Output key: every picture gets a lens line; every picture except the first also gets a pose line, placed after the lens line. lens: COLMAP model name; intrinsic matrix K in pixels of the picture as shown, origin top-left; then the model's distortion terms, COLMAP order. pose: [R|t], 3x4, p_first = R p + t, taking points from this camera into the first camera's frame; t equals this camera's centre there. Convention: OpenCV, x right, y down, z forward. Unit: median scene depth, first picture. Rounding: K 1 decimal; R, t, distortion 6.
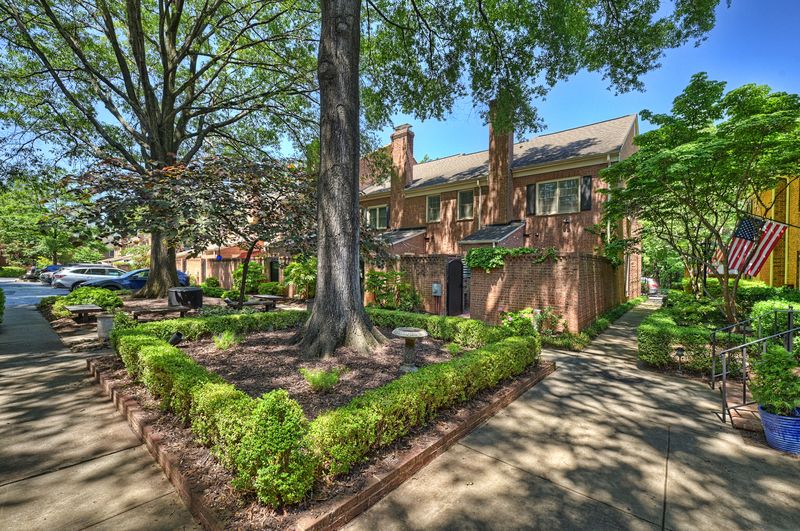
lens RADIAL K [[319.1, 0, 402.4], [0, 319.1, 266.0], [0, 0, 1]] dist [-0.000455, 0.000038]
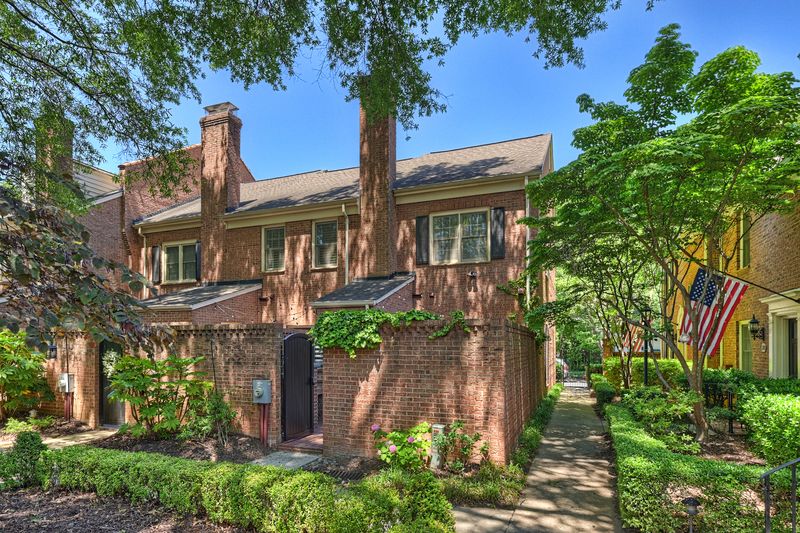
lens RADIAL K [[319.1, 0, 402.4], [0, 319.1, 267.0], [0, 0, 1]] dist [-0.000455, 0.000038]
pose [[0.944292, 0.069907, 0.321598, 0.159529], [0.009931, 0.970683, -0.240159, 0.002628], [-0.328958, 0.229974, 0.915914, 0.432068]]
